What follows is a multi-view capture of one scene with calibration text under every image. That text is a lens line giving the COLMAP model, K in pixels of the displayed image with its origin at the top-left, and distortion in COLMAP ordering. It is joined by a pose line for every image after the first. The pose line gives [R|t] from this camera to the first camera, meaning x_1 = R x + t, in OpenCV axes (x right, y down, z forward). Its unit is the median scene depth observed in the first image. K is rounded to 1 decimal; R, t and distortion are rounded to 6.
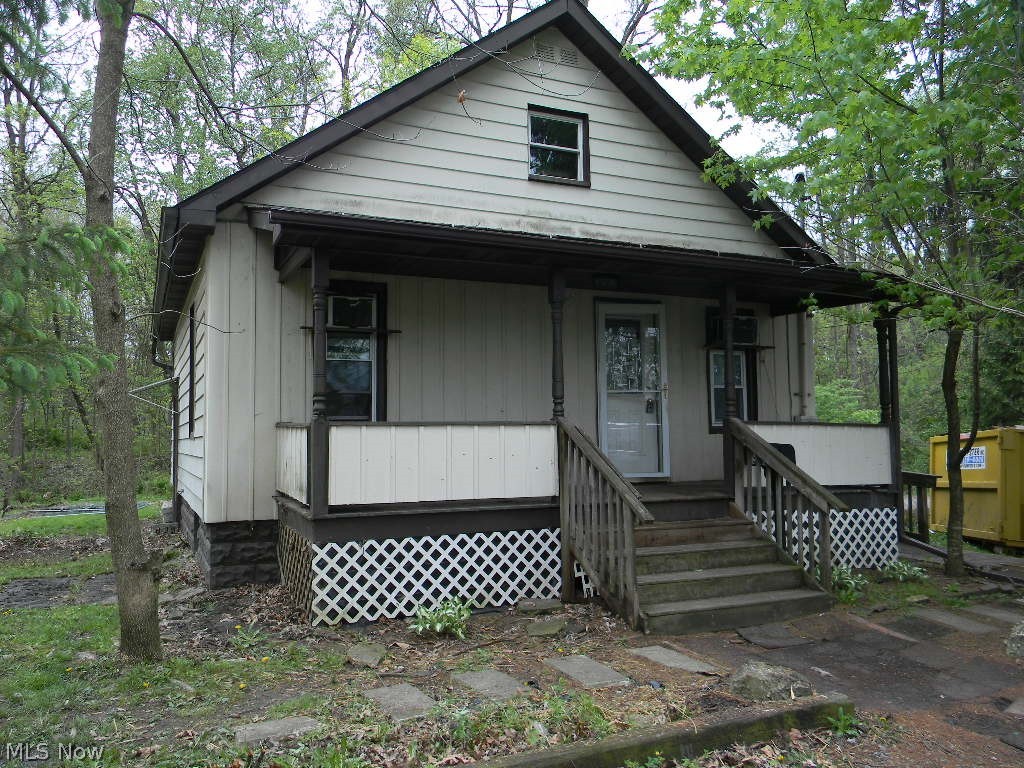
lens RADIAL K [[823.7, 0, 512.0], [0, 823.7, 384.0], [0, 0, 1]] dist [0.005439, -0.011099]
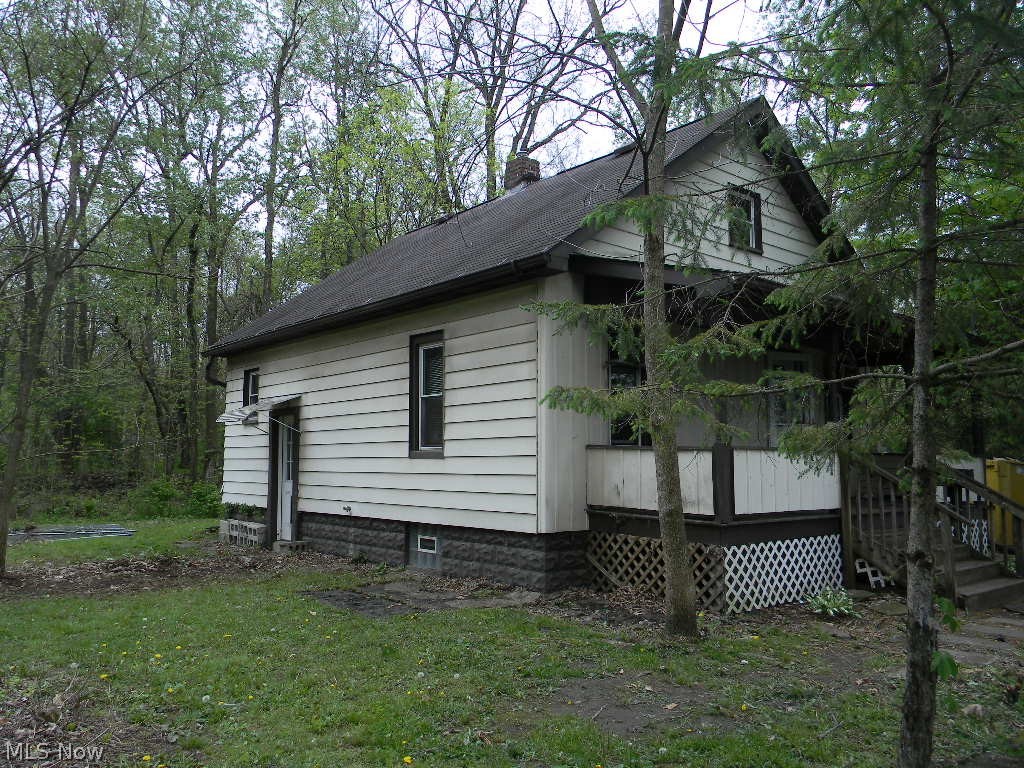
lens RADIAL K [[823.7, 0, 512.0], [0, 823.7, 384.0], [0, 0, 1]] dist [0.005439, -0.011099]
pose [[0.960809, 0.041433, 0.274096, -0.767057], [-0.032923, 0.998824, -0.035577, 0.007549], [-0.275248, 0.025159, 0.961044, -0.073842]]
